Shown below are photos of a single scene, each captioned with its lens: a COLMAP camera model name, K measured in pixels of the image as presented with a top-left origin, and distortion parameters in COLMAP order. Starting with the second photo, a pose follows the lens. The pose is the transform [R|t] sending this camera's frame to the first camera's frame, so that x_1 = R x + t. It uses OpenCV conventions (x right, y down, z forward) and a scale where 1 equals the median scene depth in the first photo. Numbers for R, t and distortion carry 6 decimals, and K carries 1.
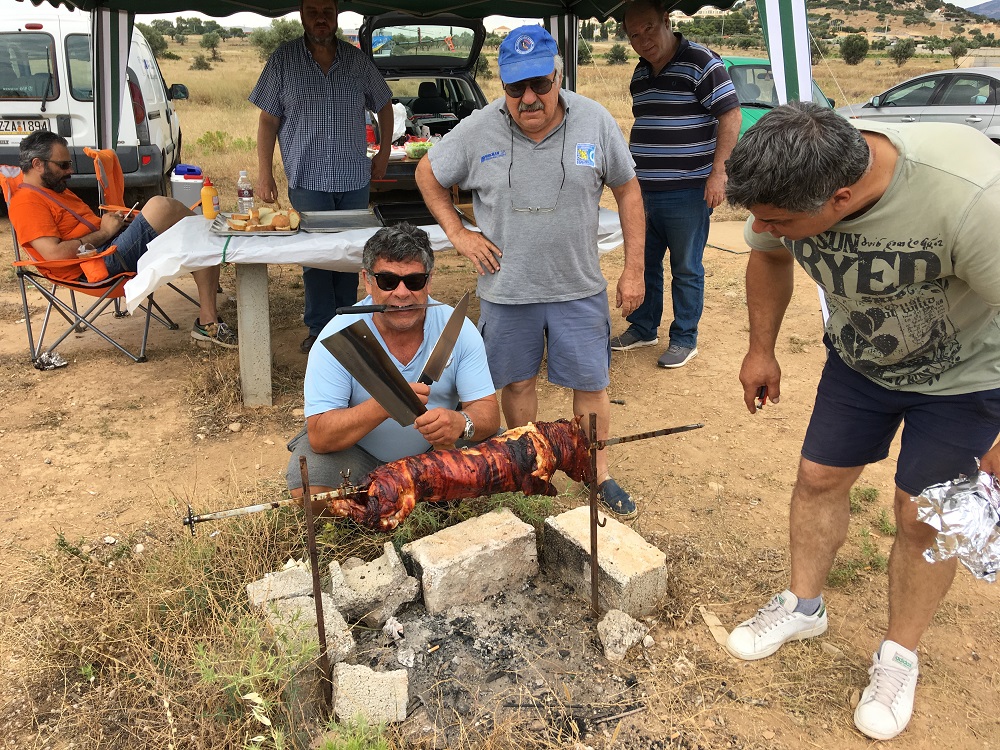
lens RADIAL K [[837.3, 0, 506.4], [0, 837.3, 366.9], [0, 0, 1]] dist [0.120514, -0.187721]
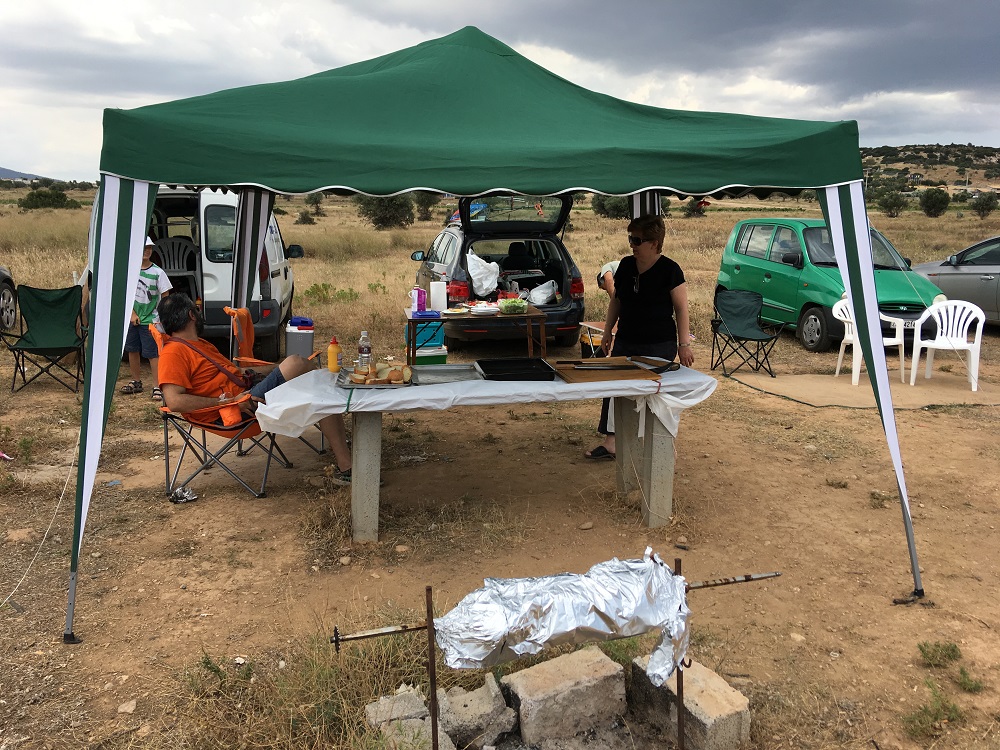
lens RADIAL K [[837.3, 0, 506.4], [0, 837.3, 366.9], [0, 0, 1]] dist [0.120514, -0.187721]
pose [[0.995648, 0.015357, -0.091924, -0.013264], [-0.030315, 0.986059, -0.163611, -0.003248], [0.088130, 0.165686, 0.982233, -0.087974]]
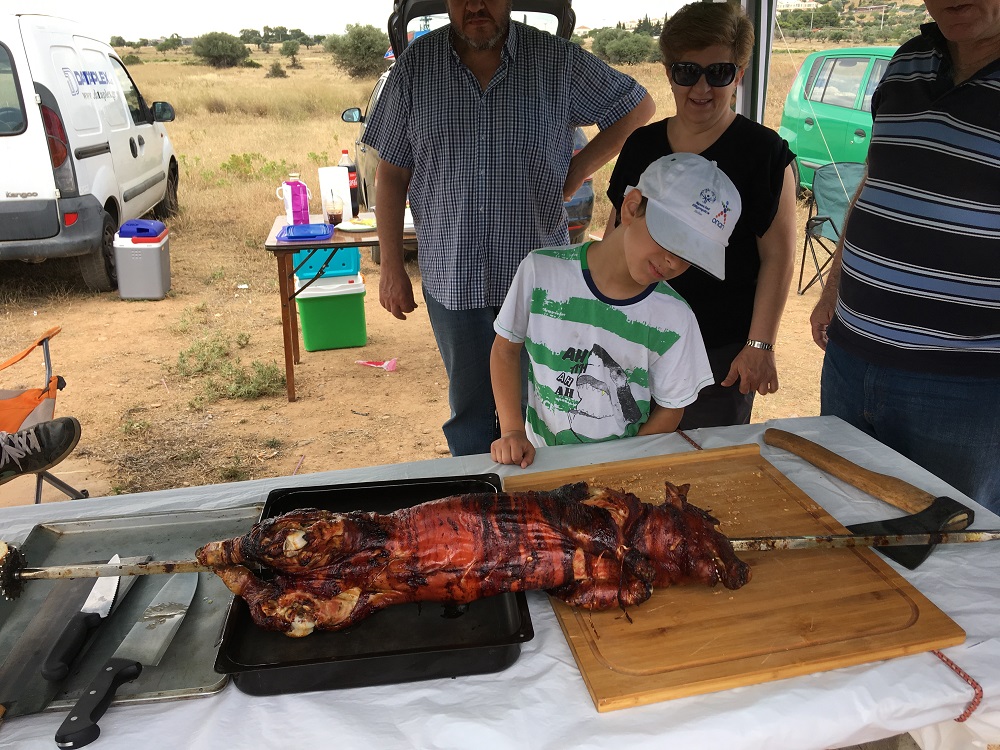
lens RADIAL K [[843.8, 0, 506.1], [0, 843.8, 357.9], [0, 0, 1]] dist [0.114493, -0.186571]
pose [[0.995880, 0.007987, -0.090327, -0.031067], [-0.009089, 0.999889, -0.011790, -0.241106], [0.090223, 0.012562, 0.995842, 0.668632]]
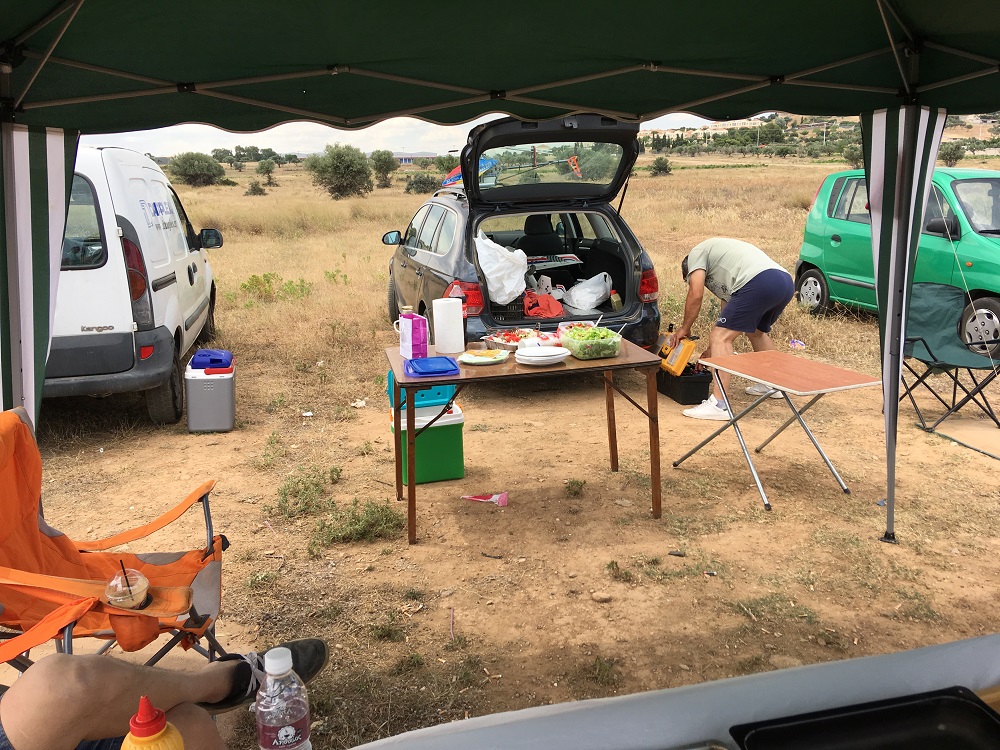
lens RADIAL K [[837.3, 0, 506.4], [0, 837.3, 366.9], [0, 0, 1]] dist [0.120514, -0.187721]
pose [[0.998476, -0.020127, -0.051388, -0.211765], [0.013619, 0.992189, -0.124002, -0.276141], [0.053482, 0.123113, 0.990951, 0.692197]]
